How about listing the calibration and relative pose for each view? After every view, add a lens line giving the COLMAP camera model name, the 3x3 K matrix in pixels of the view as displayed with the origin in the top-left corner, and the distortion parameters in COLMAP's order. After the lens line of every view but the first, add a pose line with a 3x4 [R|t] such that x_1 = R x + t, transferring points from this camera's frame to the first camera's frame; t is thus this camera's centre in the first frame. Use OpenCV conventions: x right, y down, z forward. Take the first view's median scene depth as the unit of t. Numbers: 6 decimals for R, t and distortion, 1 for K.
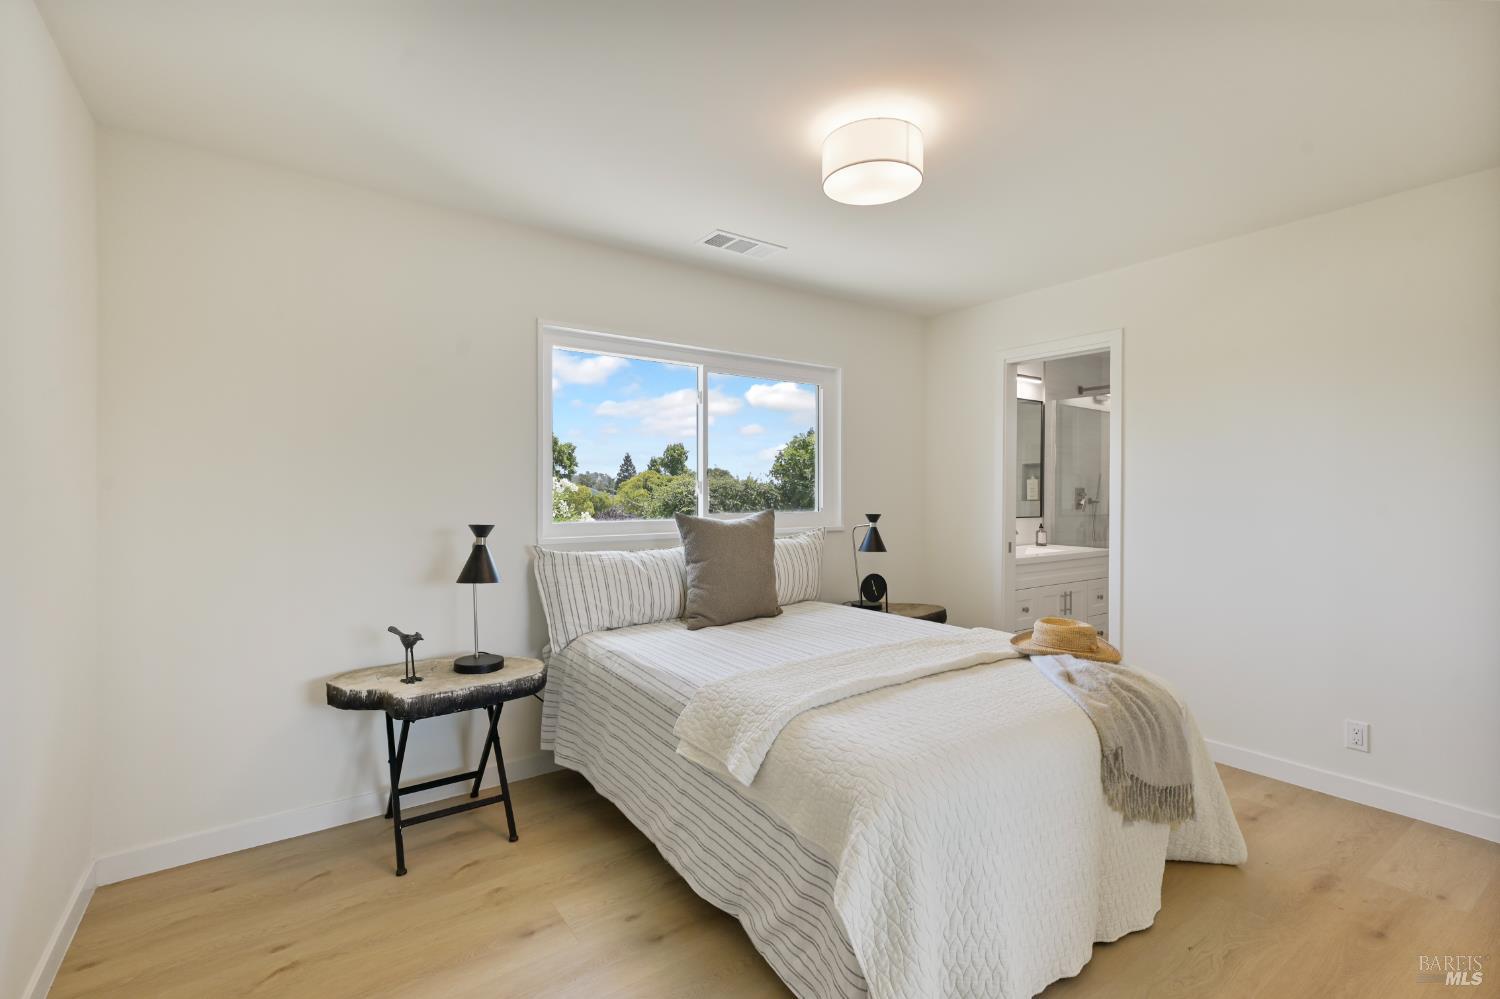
lens RADIAL K [[672.3, 0, 755.6], [0, 672.3, 503.6], [0, 0, 1]] dist [0.001258, 0.000089]
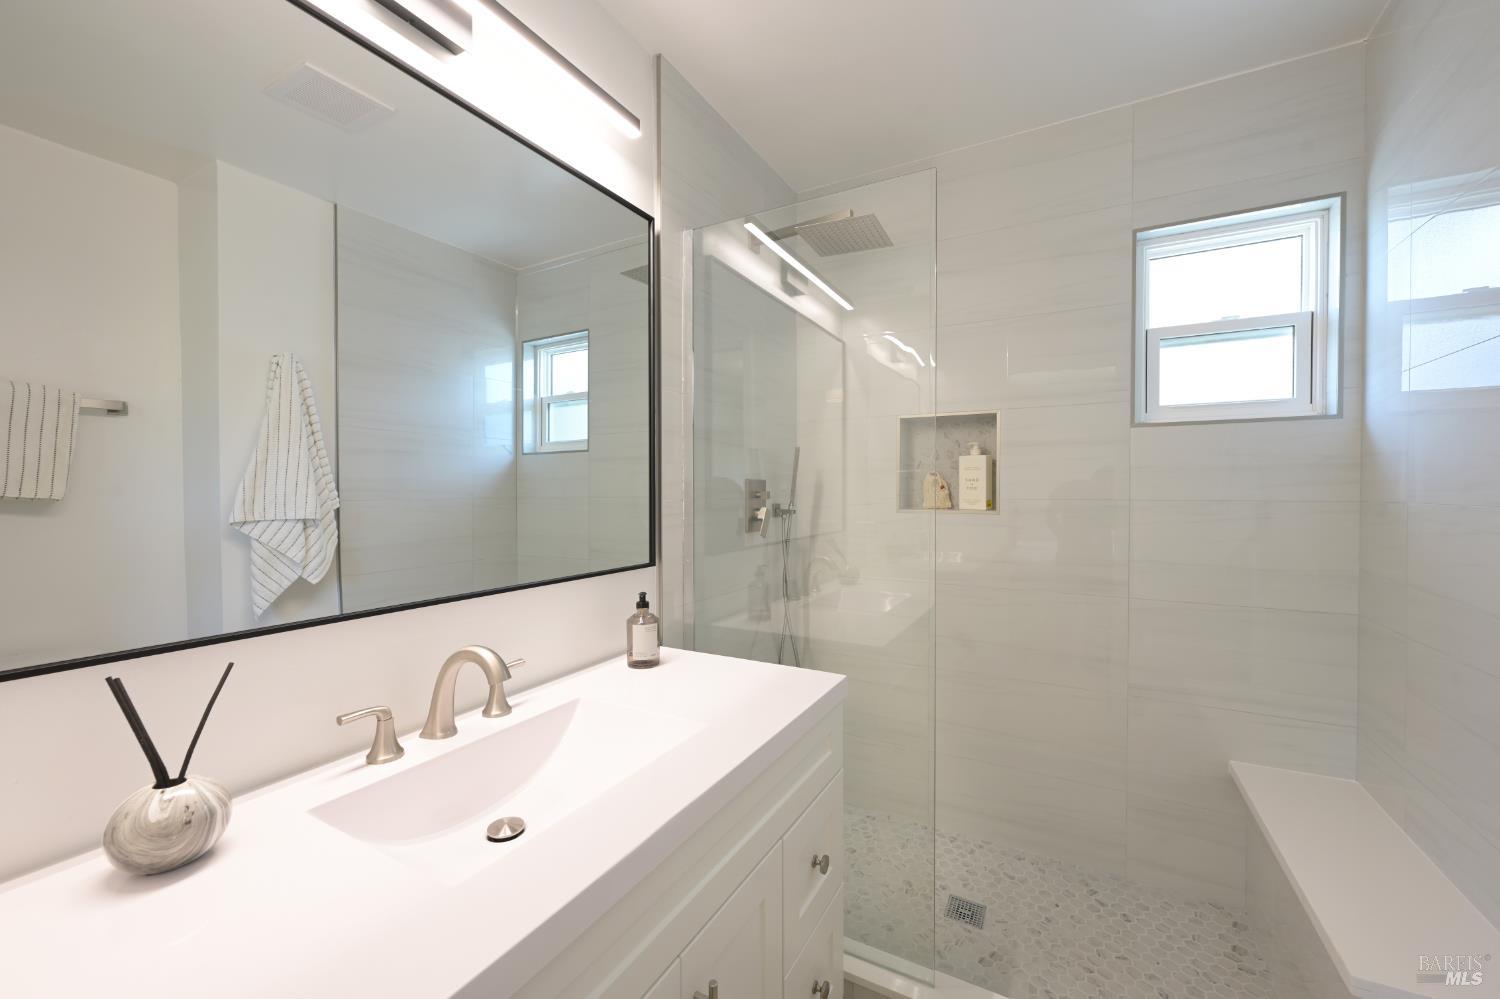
lens RADIAL K [[596.0, 0, 752.7], [0, 596.0, 493.9], [0, 0, 1]] dist [0.001272, -0.000039]
pose [[0.904298, -0.006888, 0.426846, 0.332521], [0.008214, 0.999965, -0.001264, -0.014388], [-0.426822, 0.004649, 0.904323, 0.686199]]
